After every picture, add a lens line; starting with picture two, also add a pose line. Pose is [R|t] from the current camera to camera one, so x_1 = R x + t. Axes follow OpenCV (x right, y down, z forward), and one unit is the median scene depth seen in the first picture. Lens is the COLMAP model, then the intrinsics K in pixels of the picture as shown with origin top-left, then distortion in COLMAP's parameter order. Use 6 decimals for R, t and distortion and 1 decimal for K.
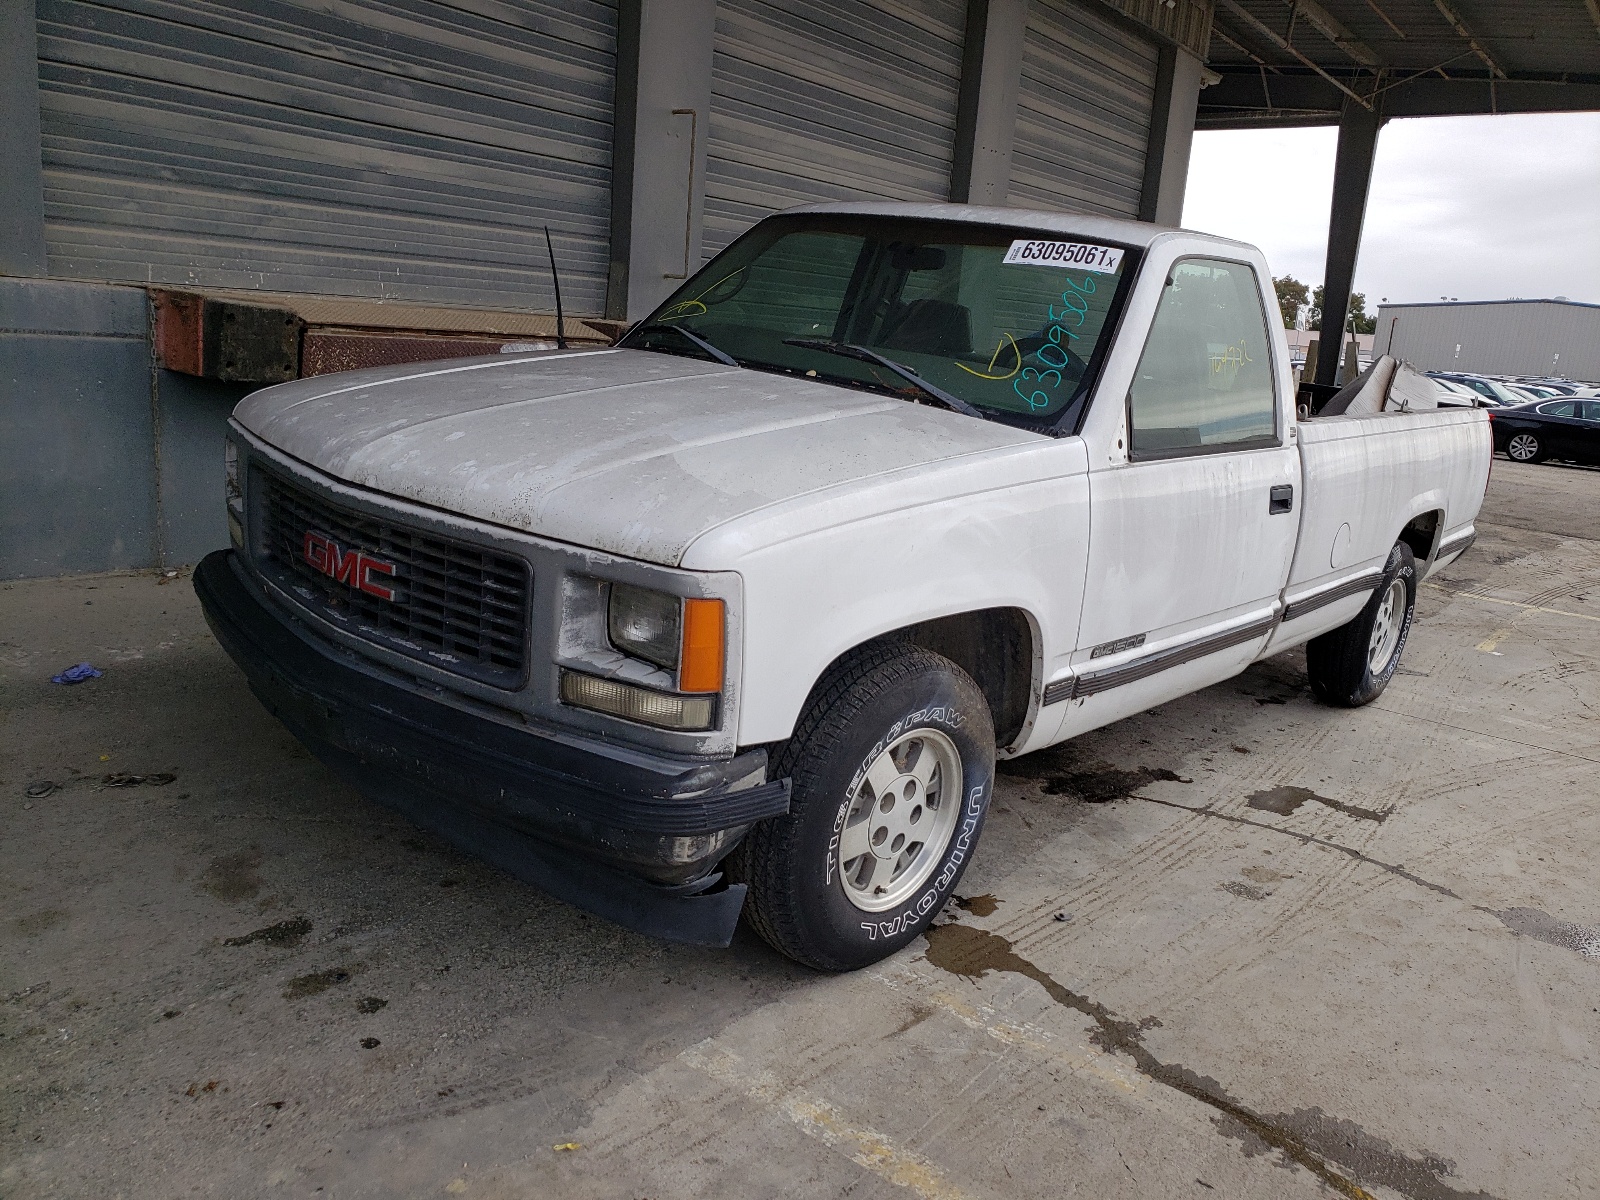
lens RADIAL K [[1314.9, 0, 800.0], [0, 1314.9, 600.0], [0, 0, 1]] dist [-0.004307, 0.015938]
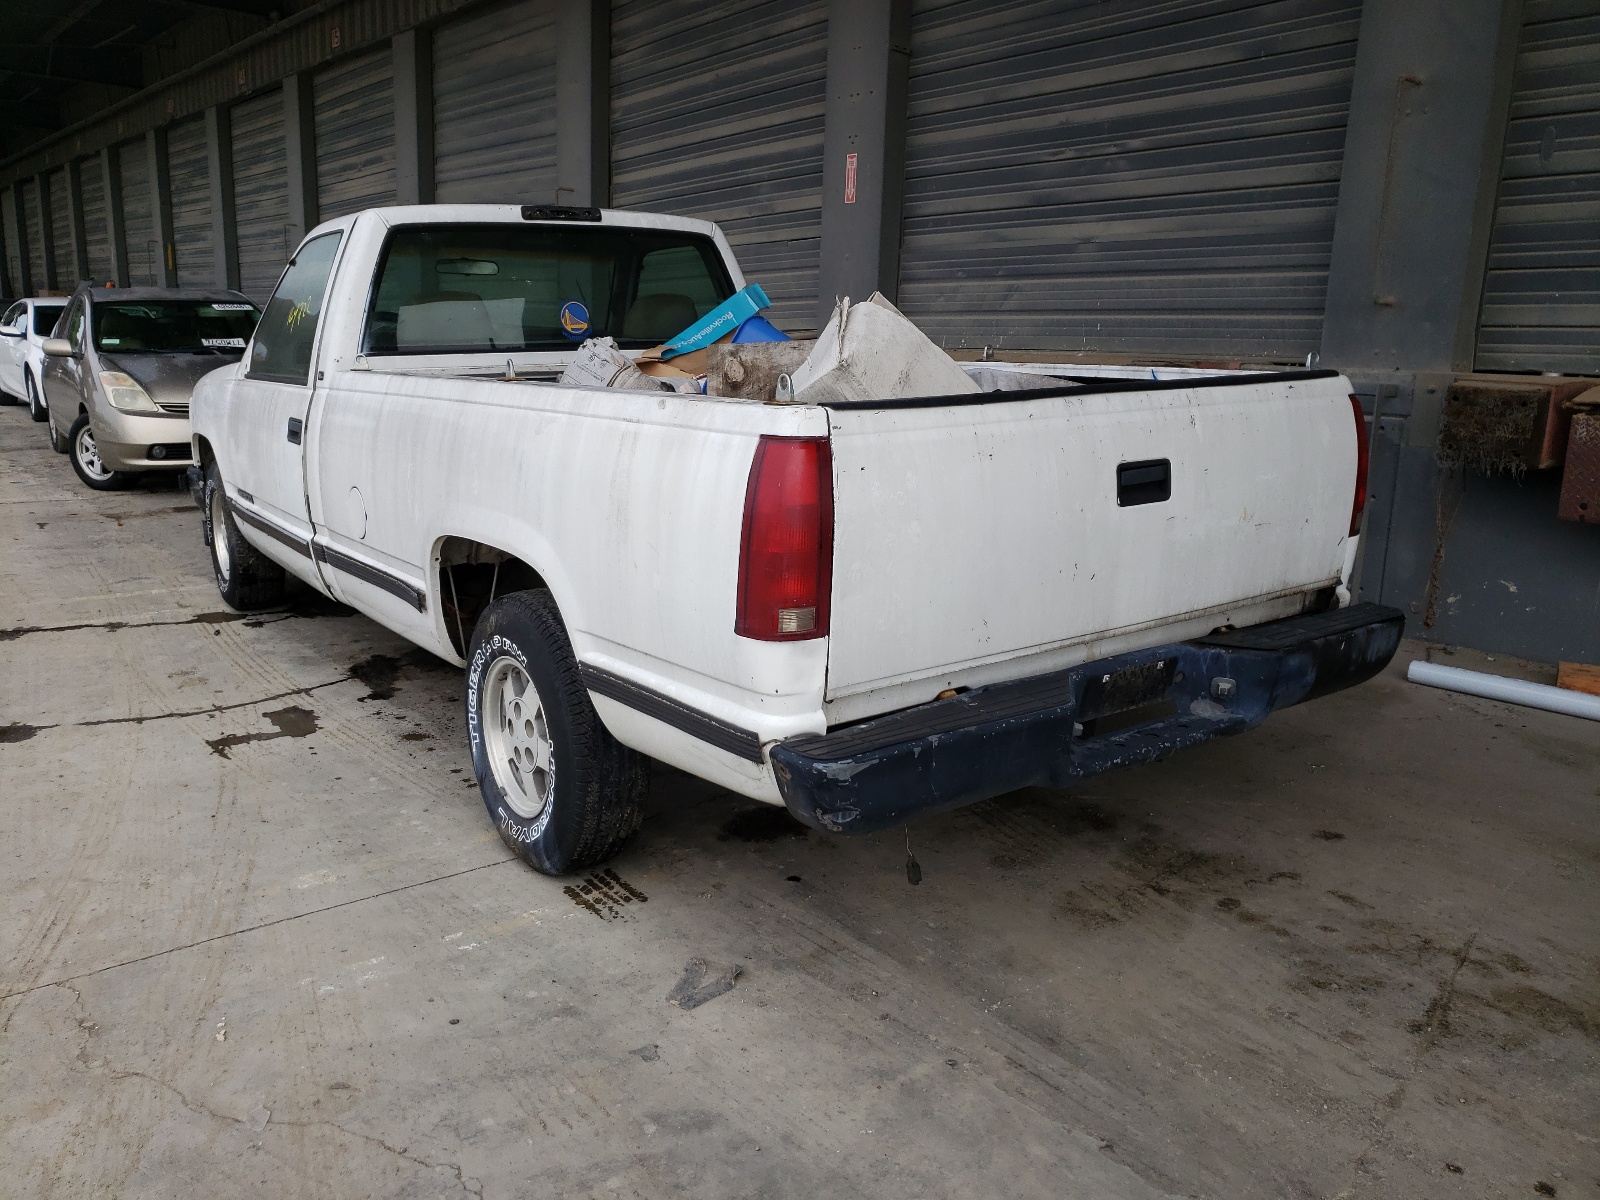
lens RADIAL K [[1314.9, 0, 800.0], [0, 1314.9, 600.0], [0, 0, 1]] dist [-0.004307, 0.015938]
pose [[-0.267402, 0.097479, -0.958642, 1.183603], [-0.251510, 0.953322, 0.167094, -0.207349], [0.930182, 0.285789, -0.230404, 1.495120]]
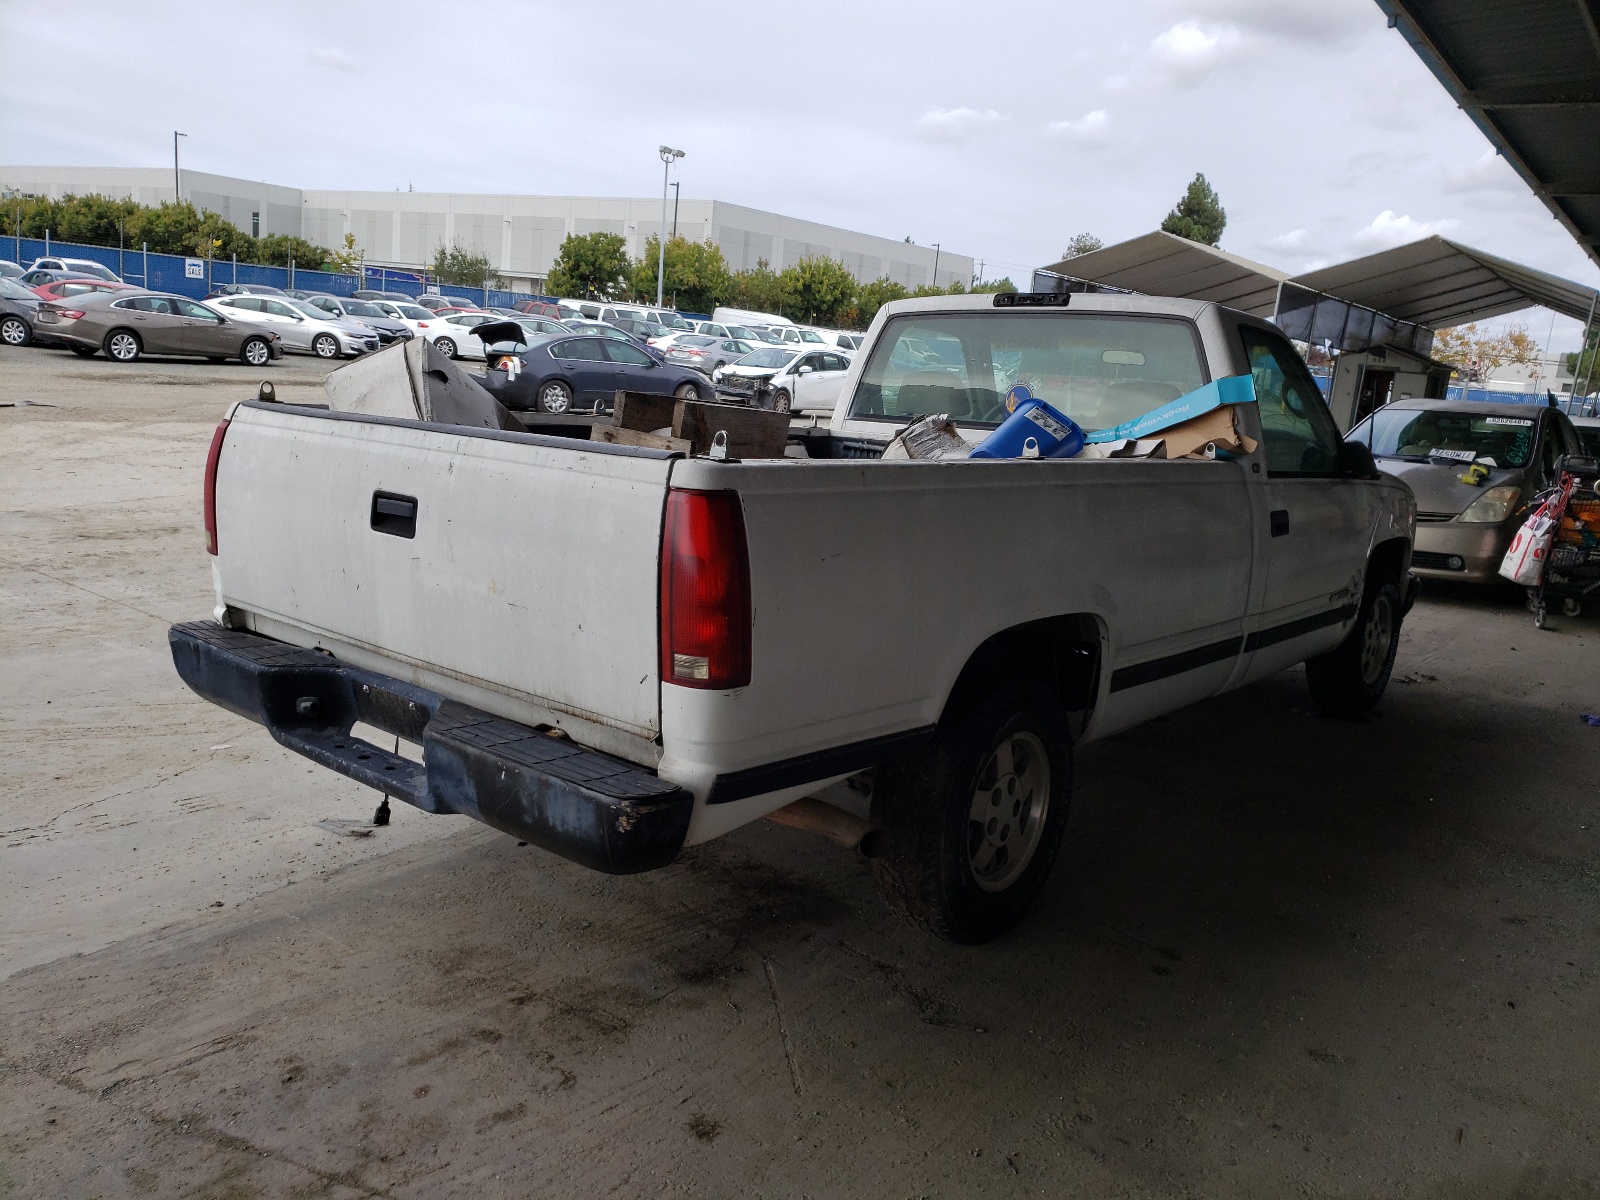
lens RADIAL K [[1314.9, 0, 800.0], [0, 1314.9, 600.0], [0, 0, 1]] dist [-0.004307, 0.015938]
pose [[-0.982811, -0.182651, 0.026870, -0.803564], [-0.157641, 0.906018, 0.392786, -0.752189], [-0.096088, 0.381799, -0.919237, 2.833859]]
